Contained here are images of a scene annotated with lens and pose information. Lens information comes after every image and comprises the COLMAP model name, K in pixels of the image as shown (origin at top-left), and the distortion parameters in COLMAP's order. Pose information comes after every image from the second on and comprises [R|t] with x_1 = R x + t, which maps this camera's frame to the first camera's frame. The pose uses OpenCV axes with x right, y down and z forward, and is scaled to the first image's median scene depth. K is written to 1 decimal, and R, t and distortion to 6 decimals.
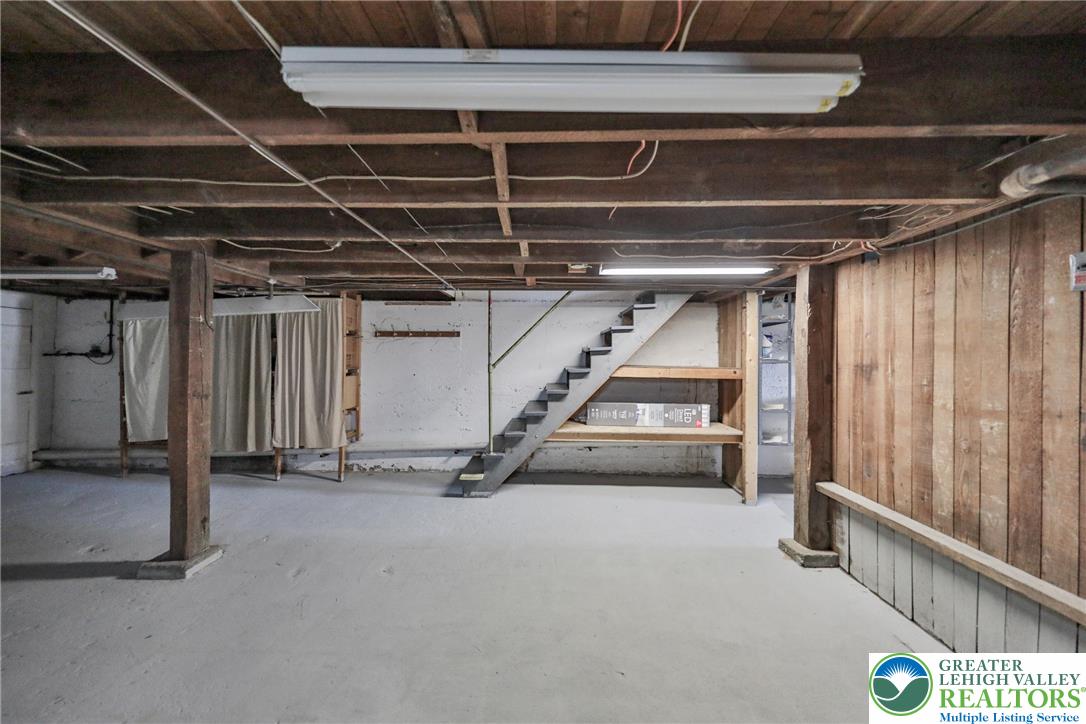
lens RADIAL K [[368.8, 0, 549.9], [0, 368.8, 361.8], [0, 0, 1]] dist [0.001612, 0.000510]
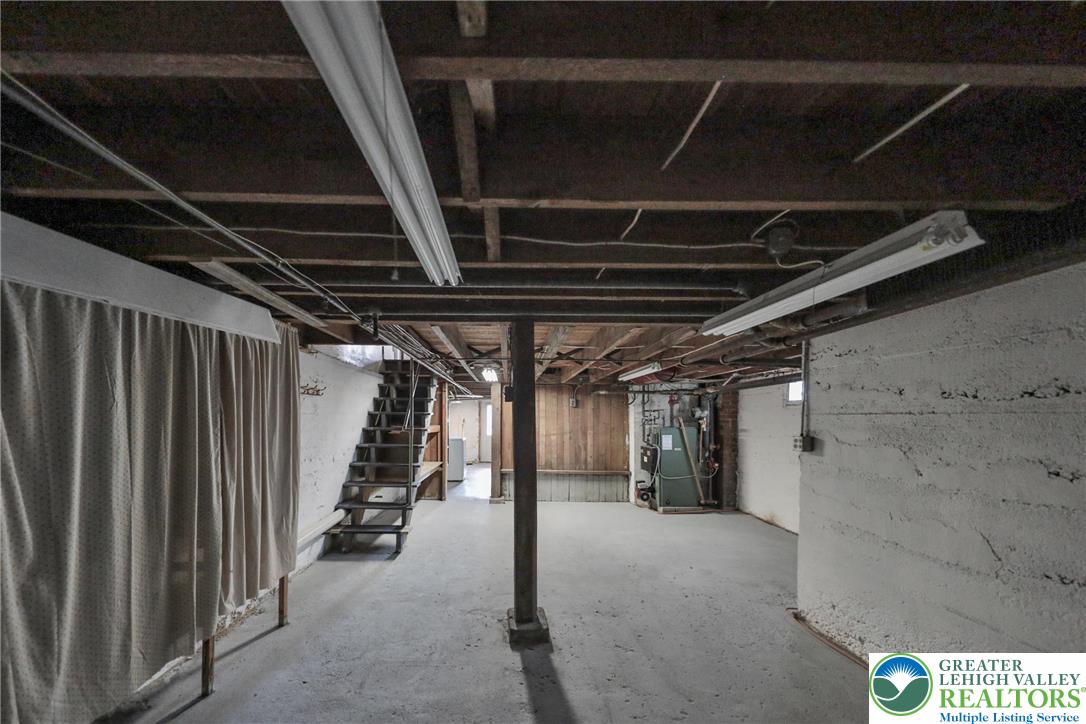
lens RADIAL K [[368.8, 0, 499.0], [0, 368.8, 419.2], [0, 0, 1]] dist [0.001612, 0.000510]
pose [[-0.000235, -0.006353, 0.999980, -1.737853], [0.001864, 0.999978, 0.006353, -0.030761], [-0.999998, 0.001865, -0.000223, 1.000875]]
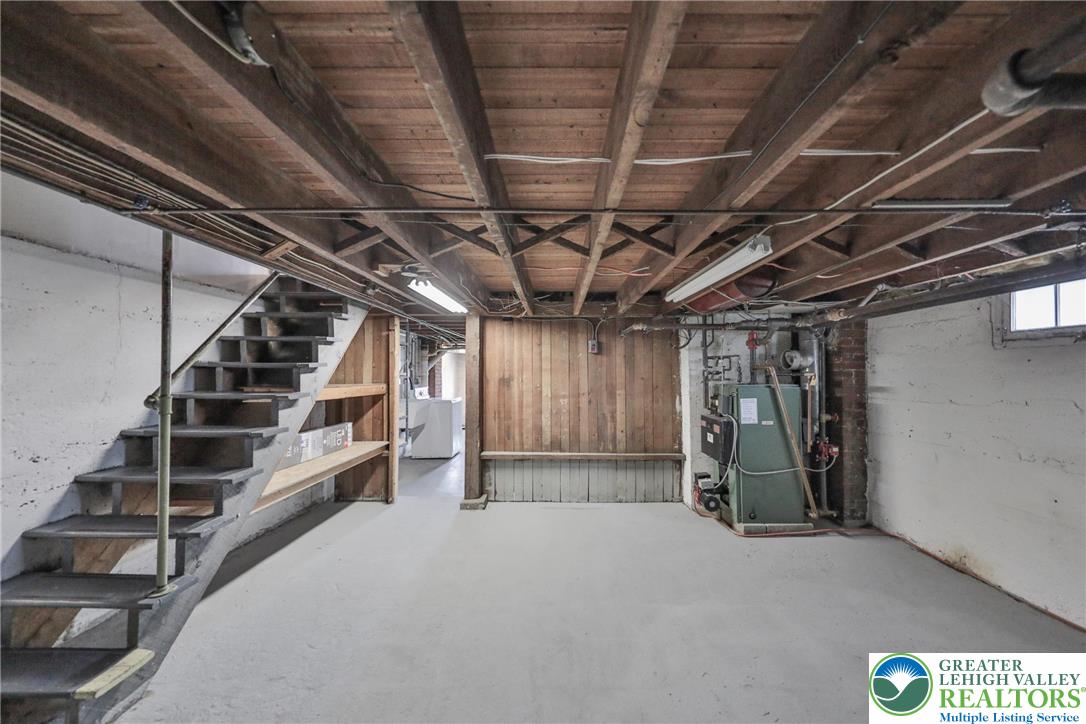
lens RADIAL K [[368.8, 0, 551.7], [0, 368.8, 366.4], [0, 0, 1]] dist [0.001612, 0.000510]
pose [[-0.028028, 0.010409, 0.999553, -0.844523], [0.010737, 0.999891, -0.010112, -0.025490], [-0.999549, 0.010449, -0.028137, 0.728852]]
